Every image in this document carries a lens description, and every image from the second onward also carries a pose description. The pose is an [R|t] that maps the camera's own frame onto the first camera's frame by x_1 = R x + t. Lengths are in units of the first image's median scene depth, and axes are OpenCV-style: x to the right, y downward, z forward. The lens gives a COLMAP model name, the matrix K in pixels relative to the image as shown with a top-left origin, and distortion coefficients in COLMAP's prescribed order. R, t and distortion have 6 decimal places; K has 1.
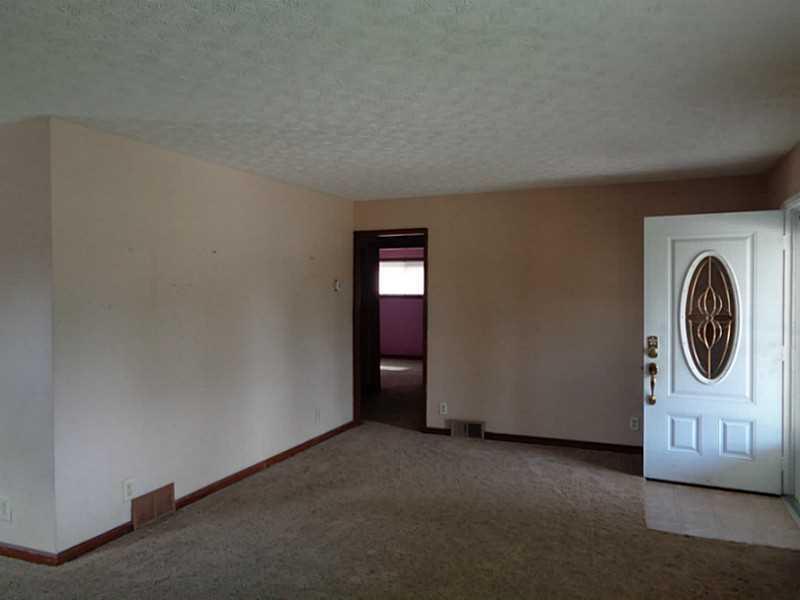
lens RADIAL K [[607.4, 0, 403.0], [0, 607.4, 297.5], [0, 0, 1]] dist [0.012079, 0.023921]
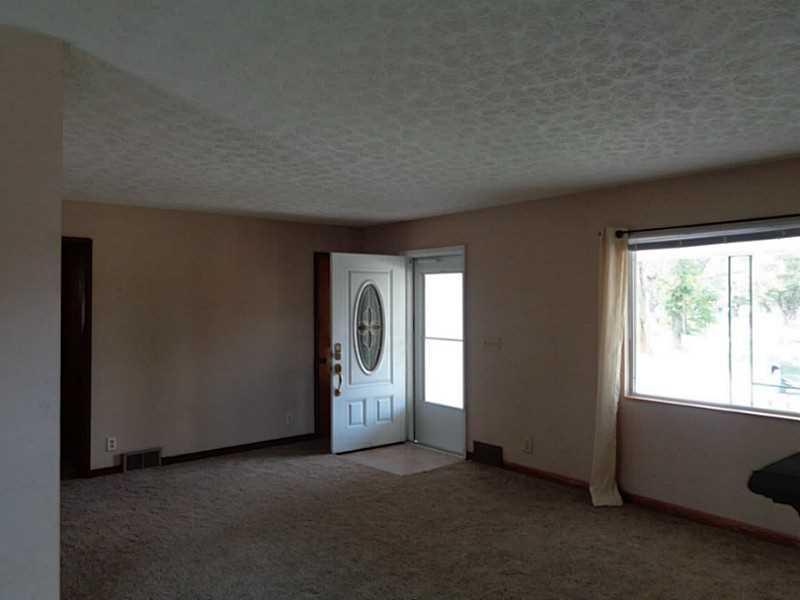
lens RADIAL K [[607.4, 0, 403.6], [0, 607.4, 301.3], [0, 0, 1]] dist [0.012079, 0.023921]
pose [[0.456413, 0.006679, 0.889743, -0.698654], [0.017258, 0.999717, -0.016357, -0.003457], [-0.889600, 0.022821, 0.456169, 0.279109]]
